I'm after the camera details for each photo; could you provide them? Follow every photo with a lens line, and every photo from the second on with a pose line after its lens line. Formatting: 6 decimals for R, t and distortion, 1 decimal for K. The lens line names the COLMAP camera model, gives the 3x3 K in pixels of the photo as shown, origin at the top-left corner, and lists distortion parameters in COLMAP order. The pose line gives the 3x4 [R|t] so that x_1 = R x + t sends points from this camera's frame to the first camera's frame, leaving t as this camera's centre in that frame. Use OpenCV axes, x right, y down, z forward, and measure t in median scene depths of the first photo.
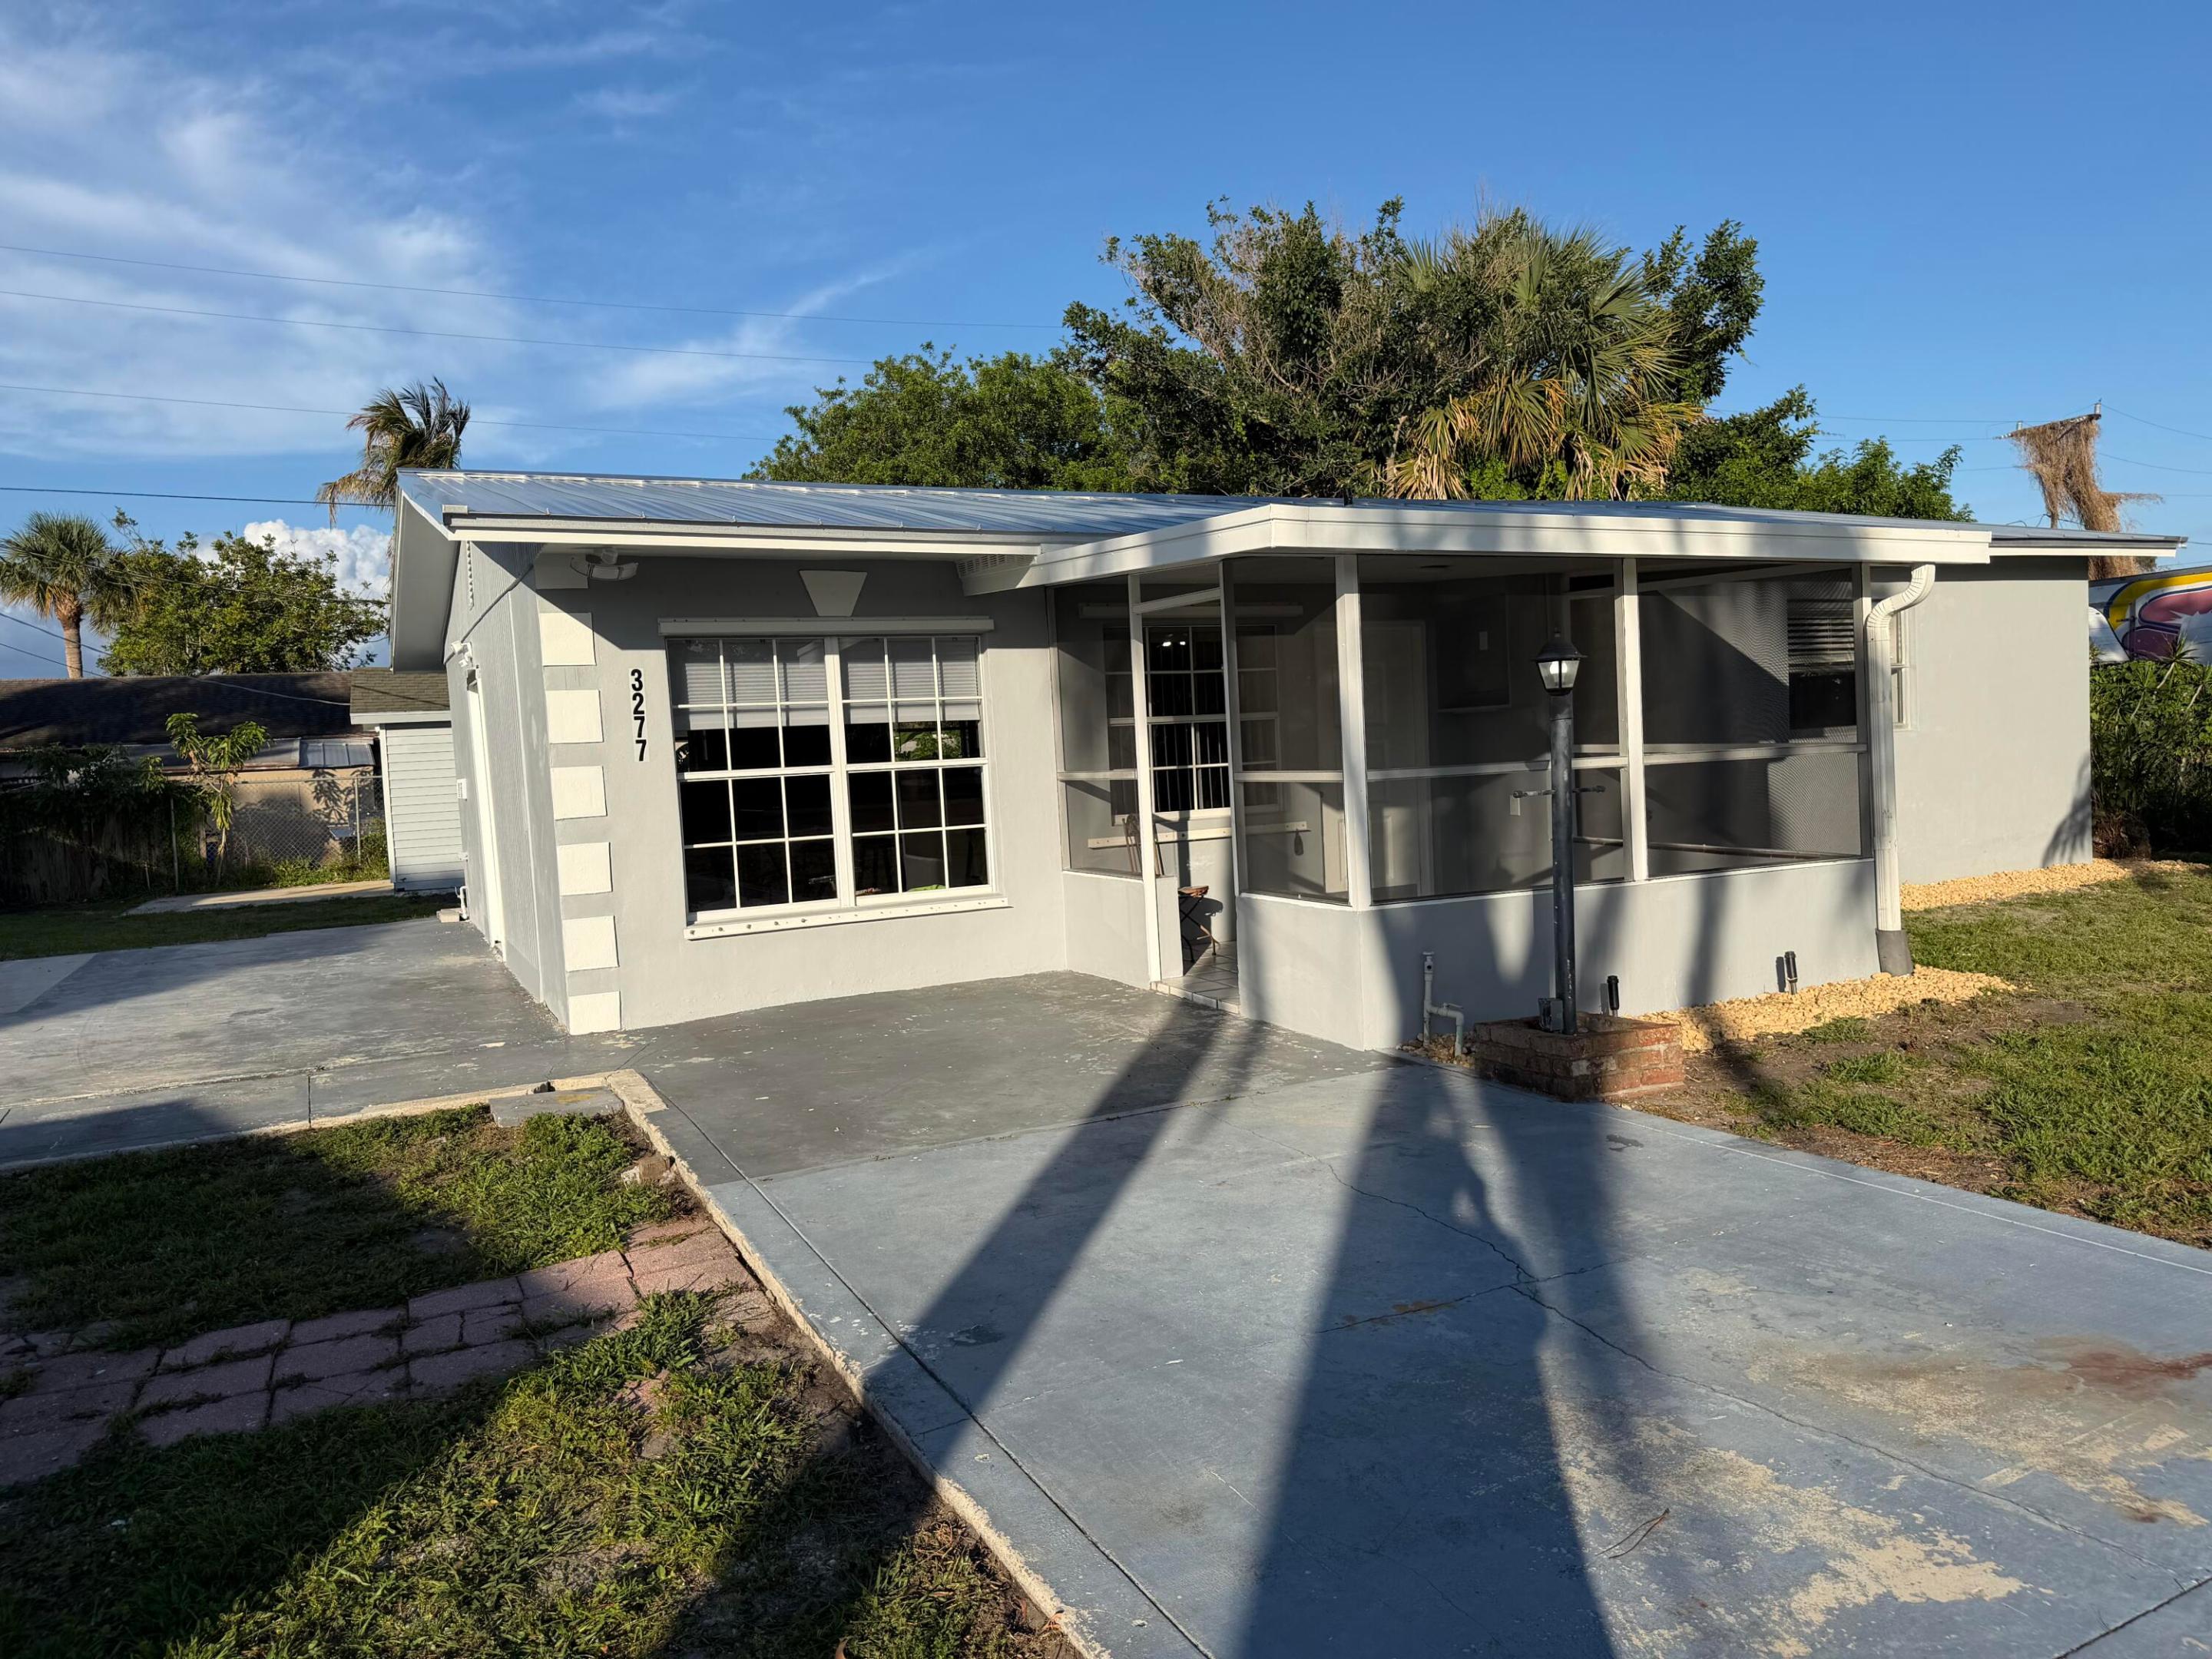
lens RADIAL K [[1548.5, 0, 1108.7], [0, 1548.5, 823.7], [0, 0, 1]] dist [0.061098, -0.083612]
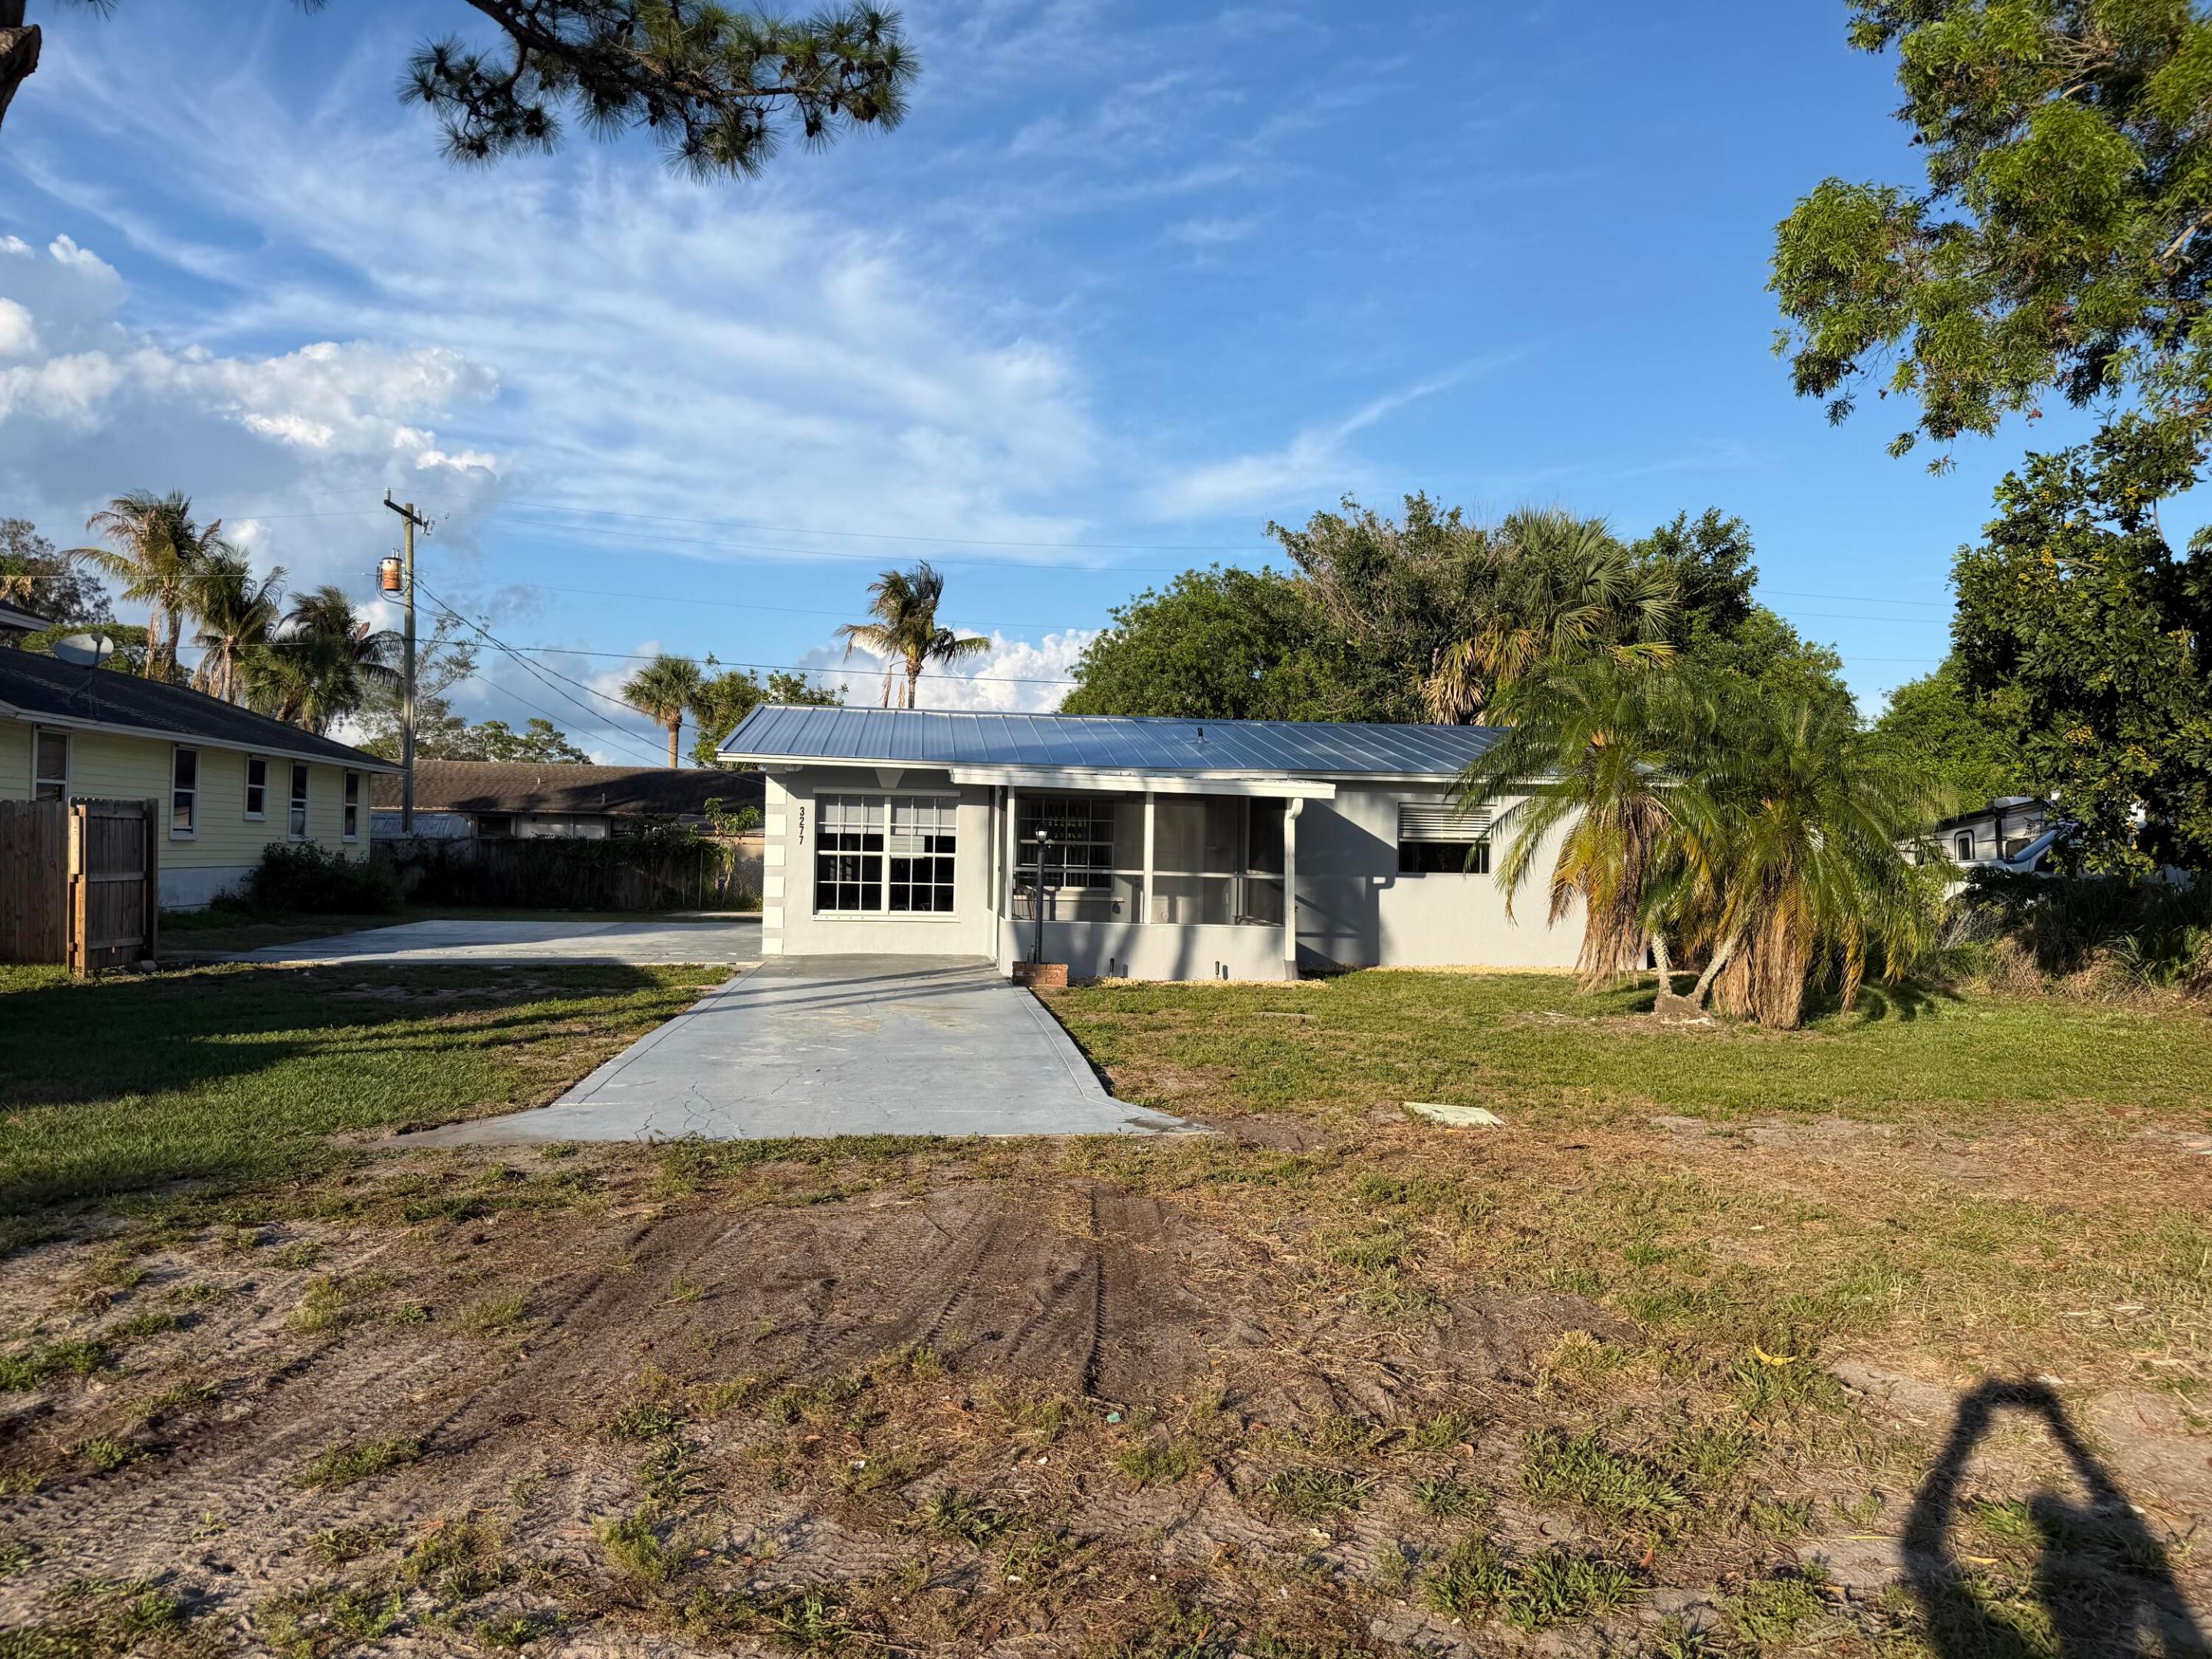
lens RADIAL K [[1548.5, 0, 1094.1], [0, 1548.5, 842.3], [0, 0, 1]] dist [0.061098, -0.083612]
pose [[0.941091, 0.068426, -0.331158, 0.850291], [-0.086448, 0.995454, -0.039981, 0.012308], [0.326917, 0.066253, 0.942728, -1.032862]]
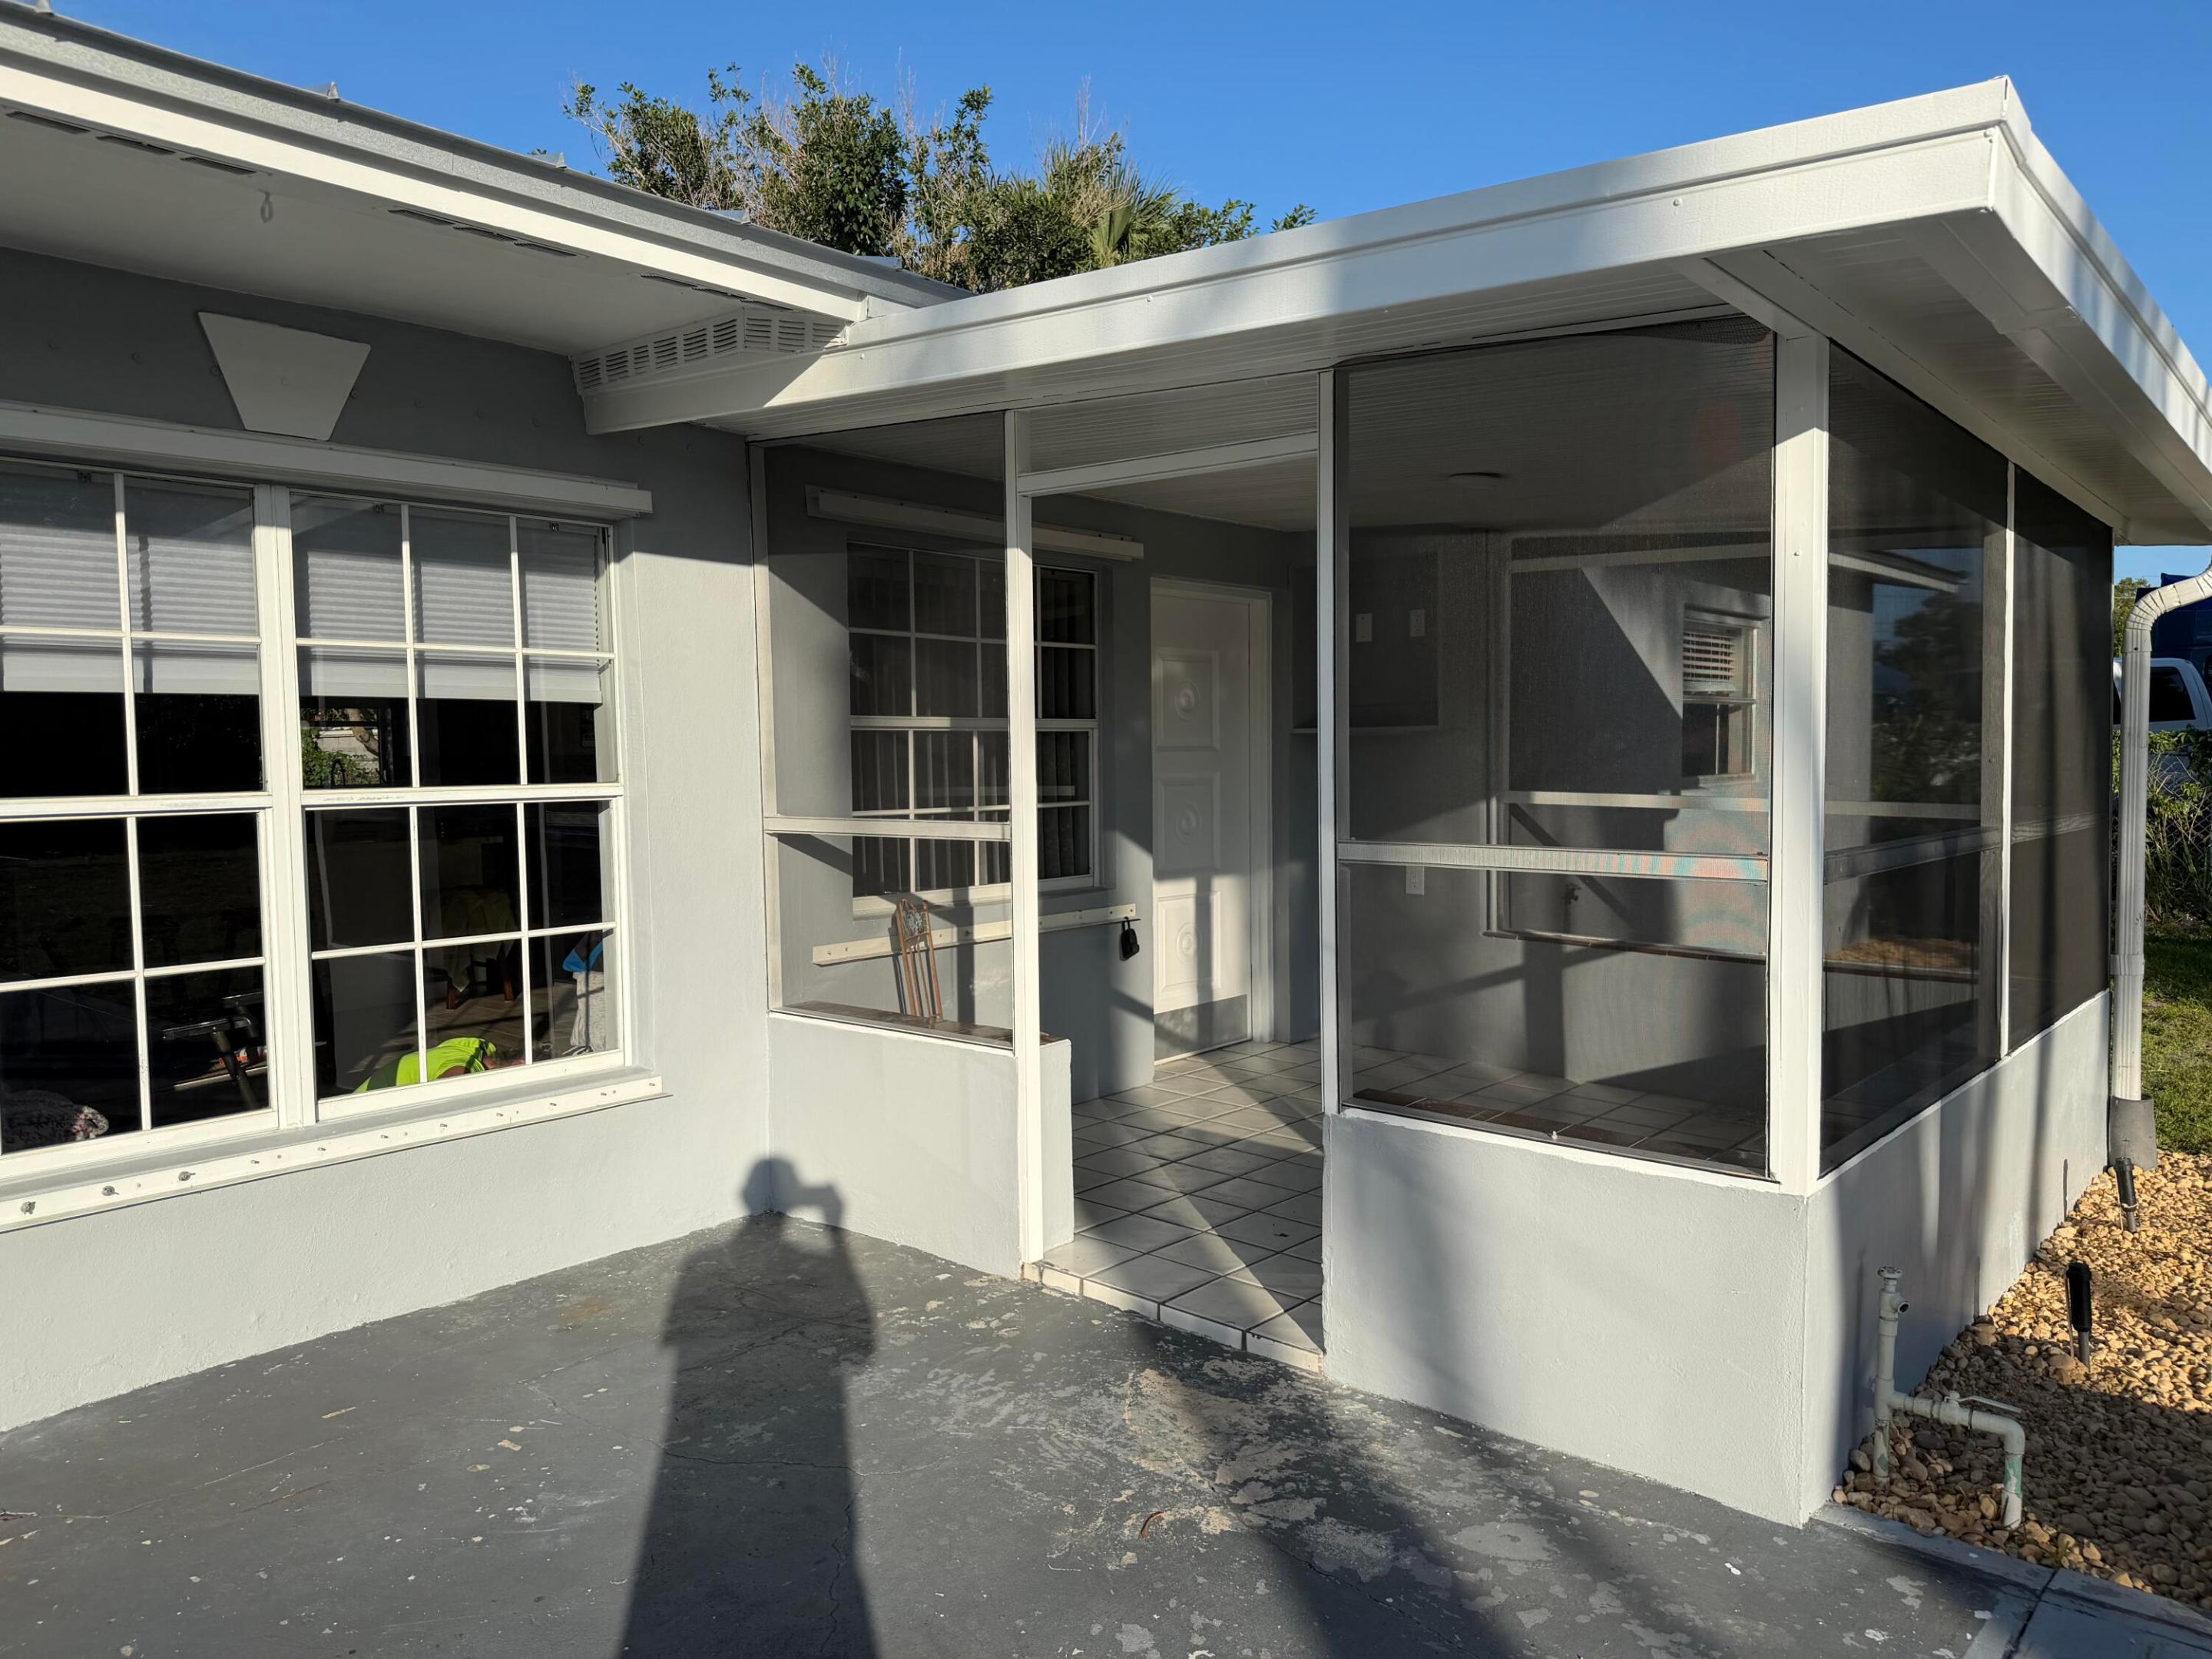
lens RADIAL K [[1548.5, 0, 1101.1], [0, 1548.5, 821.0], [0, 0, 1]] dist [0.061098, -0.083612]
pose [[0.920387, 0.020644, 0.390463, -0.131864], [-0.013701, 0.999695, -0.020558, -0.023368], [-0.390769, 0.013572, 0.920389, 0.508288]]
